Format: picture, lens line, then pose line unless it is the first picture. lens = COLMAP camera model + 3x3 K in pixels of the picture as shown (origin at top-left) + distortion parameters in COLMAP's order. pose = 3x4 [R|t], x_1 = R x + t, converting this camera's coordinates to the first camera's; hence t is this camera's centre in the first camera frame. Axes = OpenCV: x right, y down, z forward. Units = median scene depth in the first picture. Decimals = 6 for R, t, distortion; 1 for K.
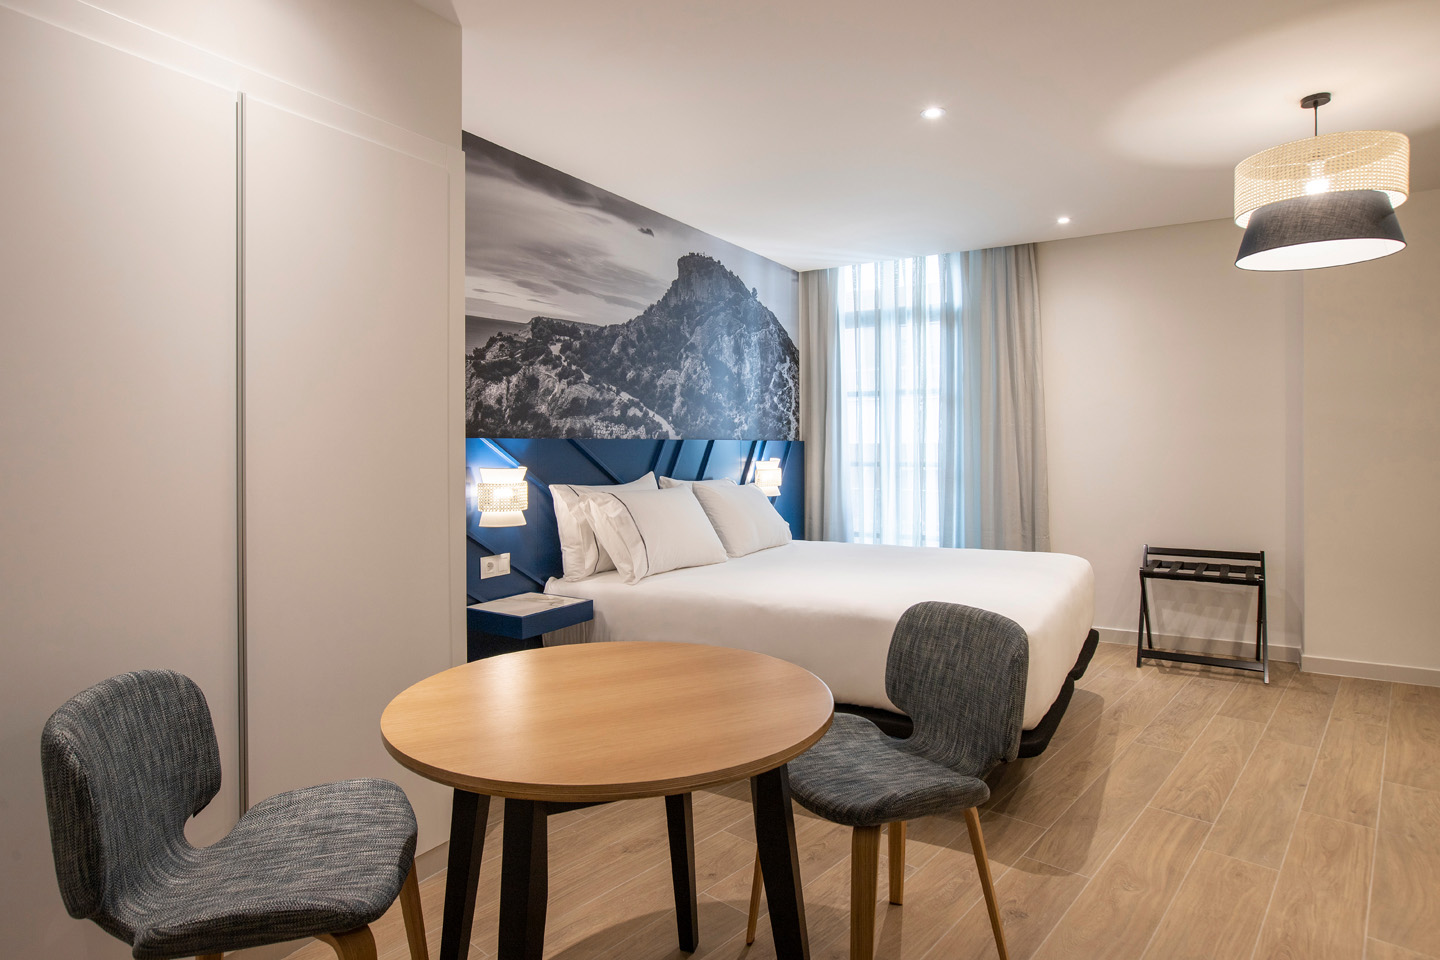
lens RADIAL K [[814.9, 0, 713.7], [0, 814.9, 429.7], [0, 0, 1]] dist [-0.030991, 0.004566]
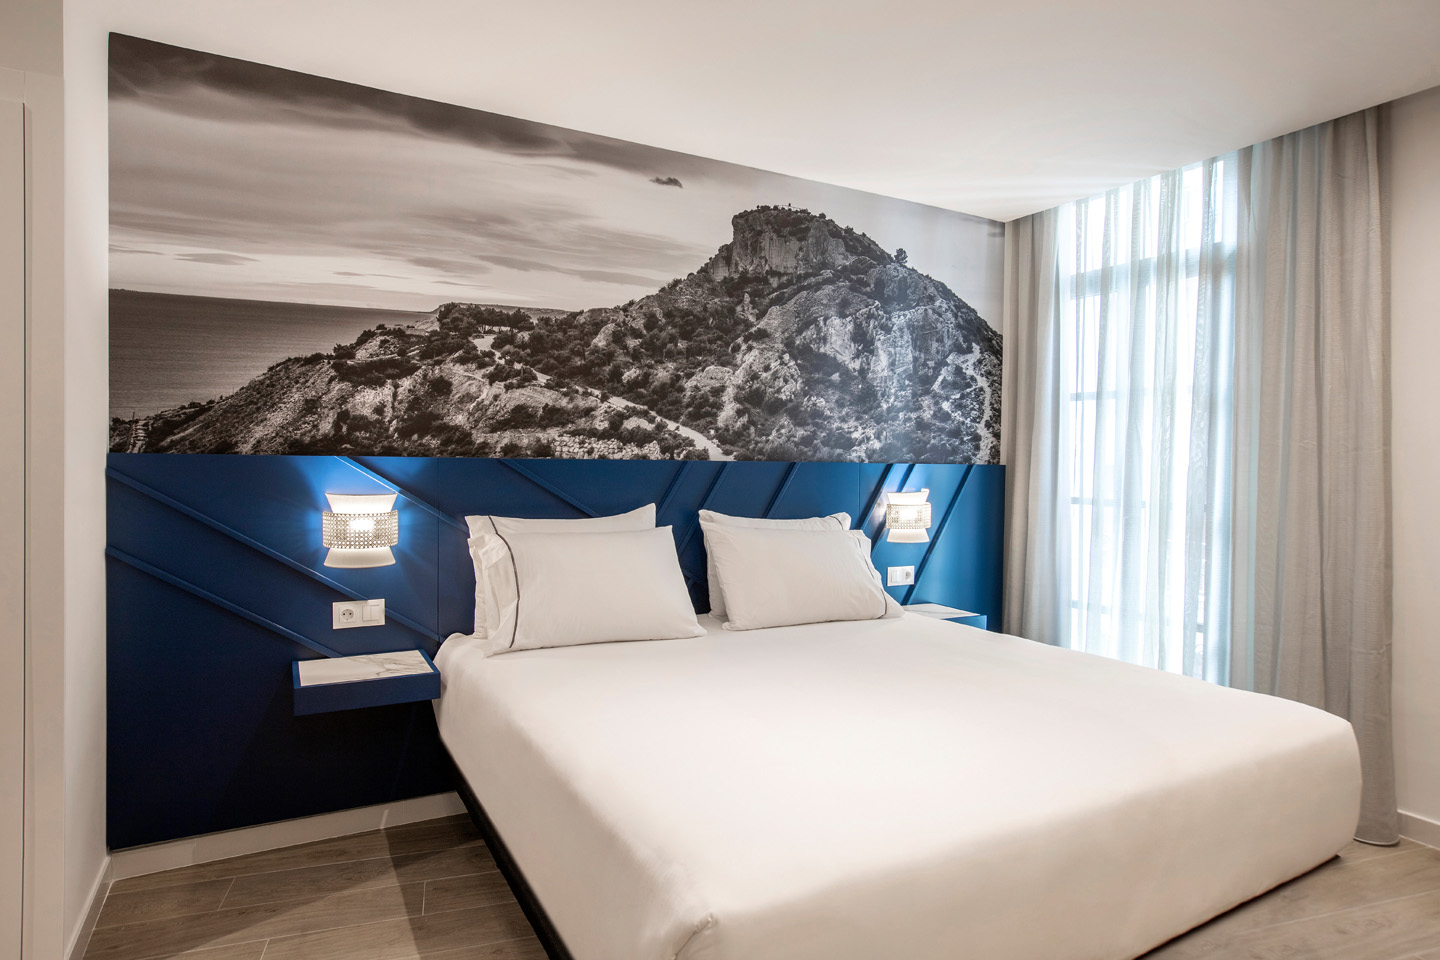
lens RADIAL K [[841.0, 0, 745.9], [0, 841.0, 461.9], [0, 0, 1]] dist [-0.044497, 0.028604]
pose [[0.871068, 0.024447, -0.490554, 0.392867], [-0.011669, 0.999509, 0.029090, -0.010678], [0.491024, -0.019615, 0.870925, 0.390859]]
